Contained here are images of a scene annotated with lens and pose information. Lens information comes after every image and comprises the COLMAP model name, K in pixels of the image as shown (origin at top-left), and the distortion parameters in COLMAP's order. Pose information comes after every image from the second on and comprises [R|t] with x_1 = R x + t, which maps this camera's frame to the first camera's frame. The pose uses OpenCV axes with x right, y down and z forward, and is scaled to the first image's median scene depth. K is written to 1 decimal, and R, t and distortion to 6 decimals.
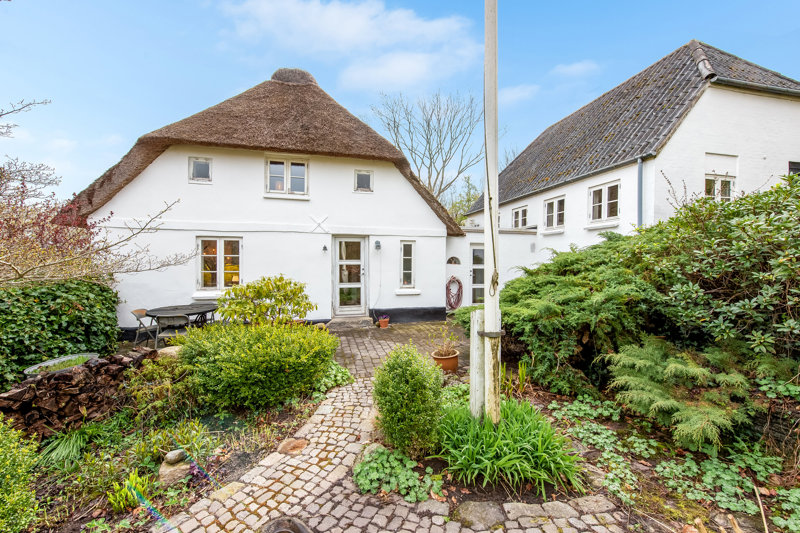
lens RADIAL K [[325.7, 0, 398.9], [0, 325.7, 260.9], [0, 0, 1]] dist [-0.000762, -0.000298]
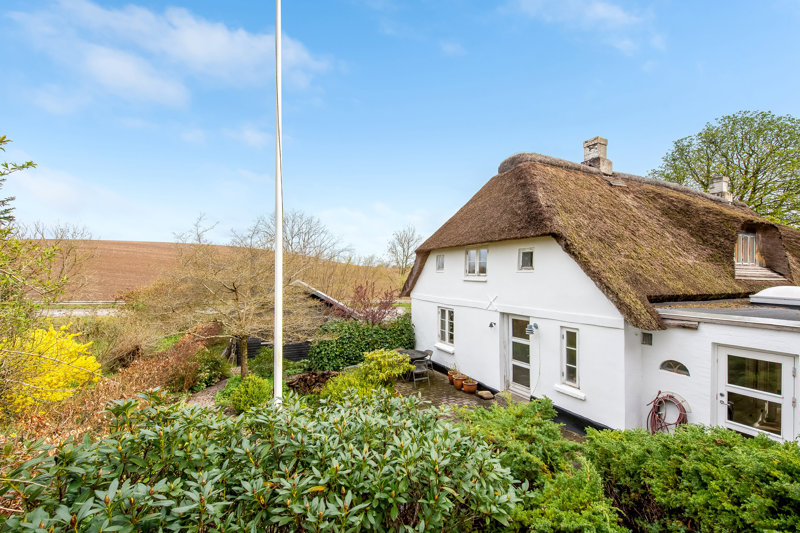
lens RADIAL K [[325.7, 0, 398.9], [0, 325.7, 260.9], [0, 0, 1]] dist [-0.000762, -0.000298]
pose [[0.200582, -0.038335, -0.978927, 0.765261], [0.004811, 0.999261, -0.038145, -0.204655], [0.979665, 0.002941, 0.200618, 0.432442]]
